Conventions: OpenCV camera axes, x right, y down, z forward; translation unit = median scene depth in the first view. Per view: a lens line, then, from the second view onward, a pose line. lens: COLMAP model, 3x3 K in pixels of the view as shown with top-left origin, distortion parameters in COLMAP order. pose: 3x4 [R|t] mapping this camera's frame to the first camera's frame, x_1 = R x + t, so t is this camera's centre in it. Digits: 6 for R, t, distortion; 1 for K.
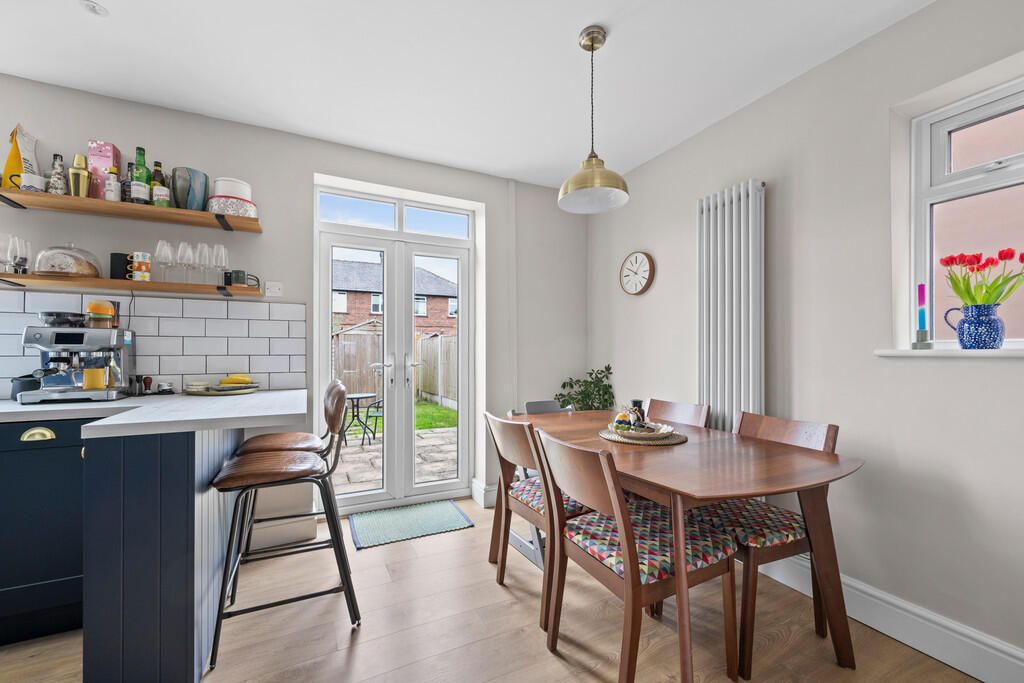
lens RADIAL K [[419.9, 0, 507.2], [0, 419.9, 348.6], [0, 0, 1]] dist [0.002587, -0.000064]
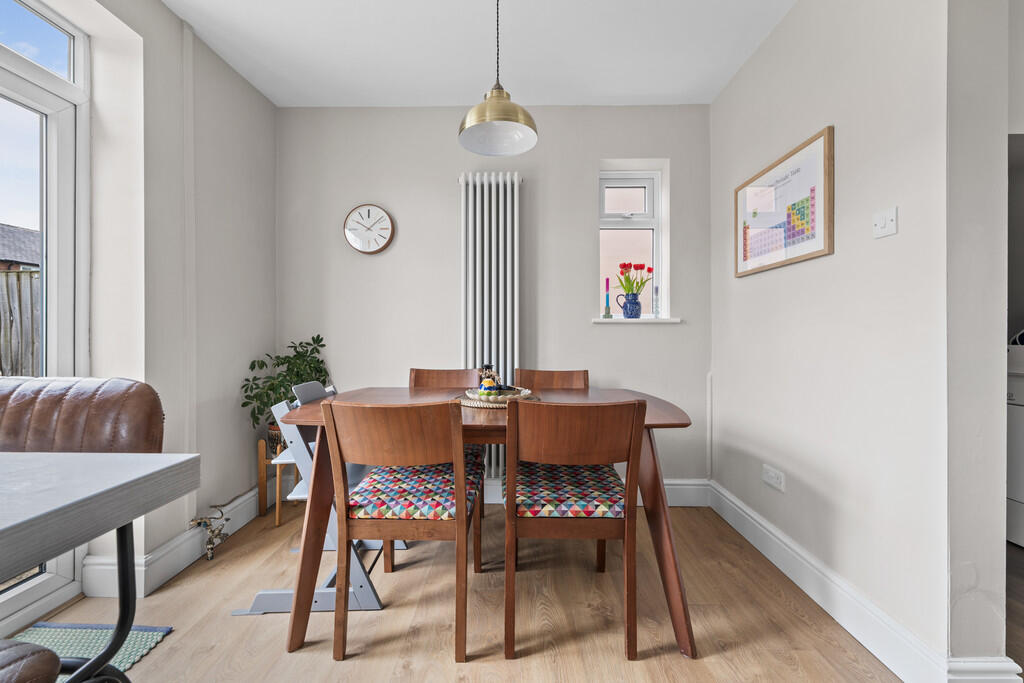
lens RADIAL K [[419.9, 0, 513.4], [0, 419.9, 338.9], [0, 0, 1]] dist [0.002587, -0.000064]
pose [[0.431072, -0.005332, 0.902302, -0.543307], [-0.007760, 0.999924, 0.009616, 0.058609], [-0.902284, -0.011147, 0.430998, 0.539942]]
